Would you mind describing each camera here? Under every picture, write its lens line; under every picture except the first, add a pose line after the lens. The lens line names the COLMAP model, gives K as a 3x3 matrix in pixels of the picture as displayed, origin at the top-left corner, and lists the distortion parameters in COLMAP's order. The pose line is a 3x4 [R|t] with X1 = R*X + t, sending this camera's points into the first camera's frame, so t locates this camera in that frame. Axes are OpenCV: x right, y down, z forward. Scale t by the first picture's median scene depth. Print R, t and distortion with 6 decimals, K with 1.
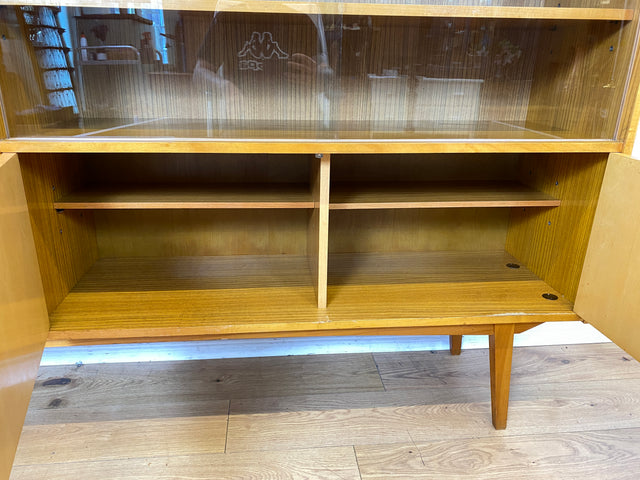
lens RADIAL K [[490.5, 0, 313.0], [0, 490.5, 238.6], [0, 0, 1]] dist [0.007158, 0.001398]
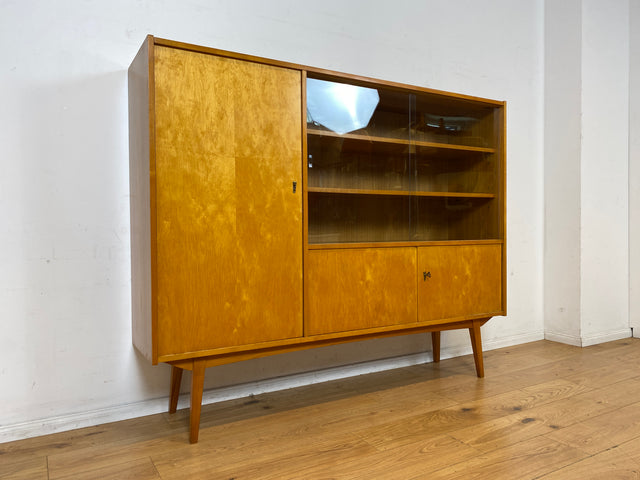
lens RADIAL K [[484.1, 0, 320.8], [0, 484.1, 237.2], [0, 0, 1]] dist [0.044569, -0.057199]
pose [[0.907650, -0.026481, 0.418893, -1.040610], [0.159433, 0.944958, -0.285720, 0.293200], [-0.388270, 0.326119, 0.861912, -0.675096]]
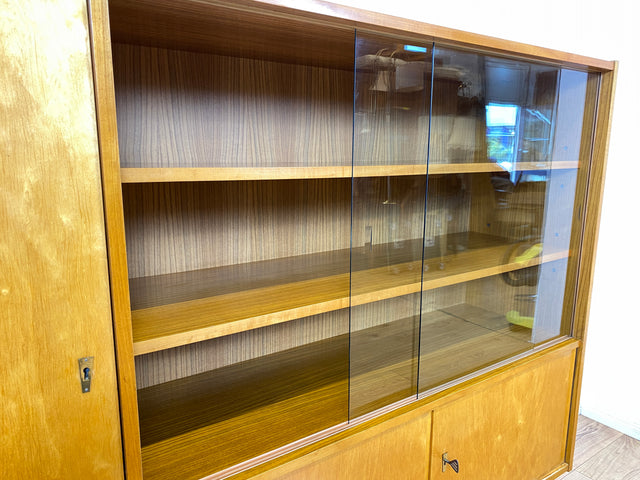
lens RADIAL K [[490.5, 0, 313.0], [0, 490.5, 238.6], [0, 0, 1]] dist [0.007158, 0.001398]
pose [[0.870885, -0.102234, 0.480737, -0.495564], [0.171693, 0.979786, -0.102670, -0.348098], [-0.460523, 0.171953, 0.870833, 0.083895]]
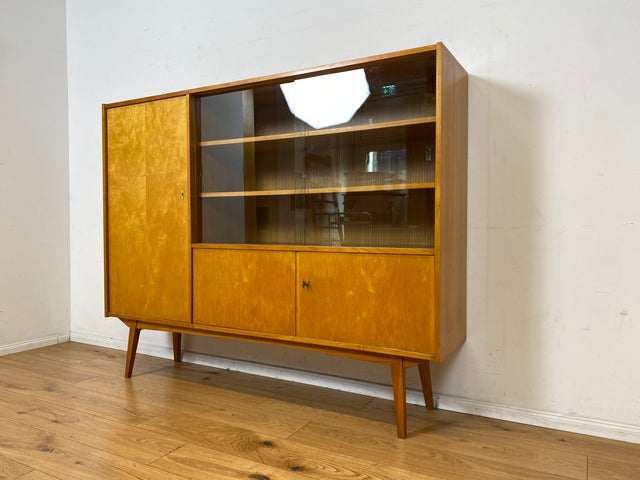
lens RADIAL K [[484.1, 0, 320.8], [0, 484.1, 237.2], [0, 0, 1]] dist [0.044569, -0.057199]
pose [[0.826813, -0.000287, -0.562477, 0.973393], [-0.177851, 0.948562, -0.261915, 0.228187], [0.533619, 0.316592, 0.784232, -0.476569]]
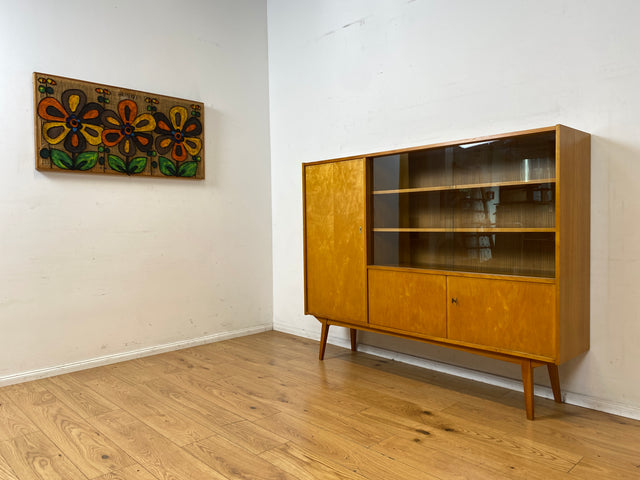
lens RADIAL K [[484.1, 0, 320.8], [0, 484.1, 237.2], [0, 0, 1]] dist [0.044569, -0.057199]
pose [[0.622588, 0.003586, -0.782542, 1.342774], [-0.240578, 0.952438, -0.187038, 0.244516], [0.744652, 0.304710, 0.593840, -0.995223]]
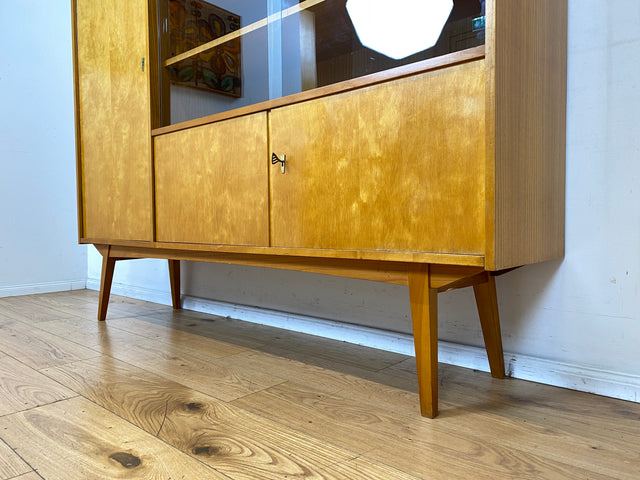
lens RADIAL K [[484.1, 0, 320.8], [0, 484.1, 237.2], [0, 0, 1]] dist [0.044569, -0.057199]
pose [[0.678088, 0.006259, -0.734954, 0.819440], [-0.227871, 0.952481, -0.202128, 0.293638], [0.698764, 0.304535, 0.647292, 0.247538]]
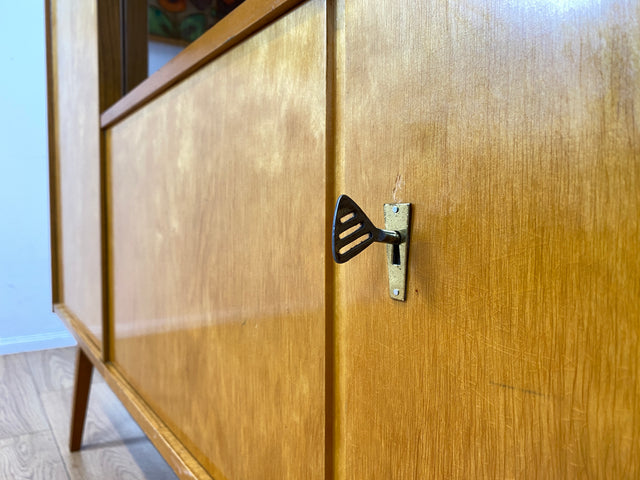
lens RADIAL K [[490.5, 0, 313.0], [0, 490.5, 238.6], [0, 0, 1]] dist [0.007158, 0.001398]
pose [[0.481934, 0.031546, -0.875640, 0.199852], [-0.290059, 0.948749, -0.125462, 0.003837], [0.826804, 0.314452, 0.466384, 0.664345]]
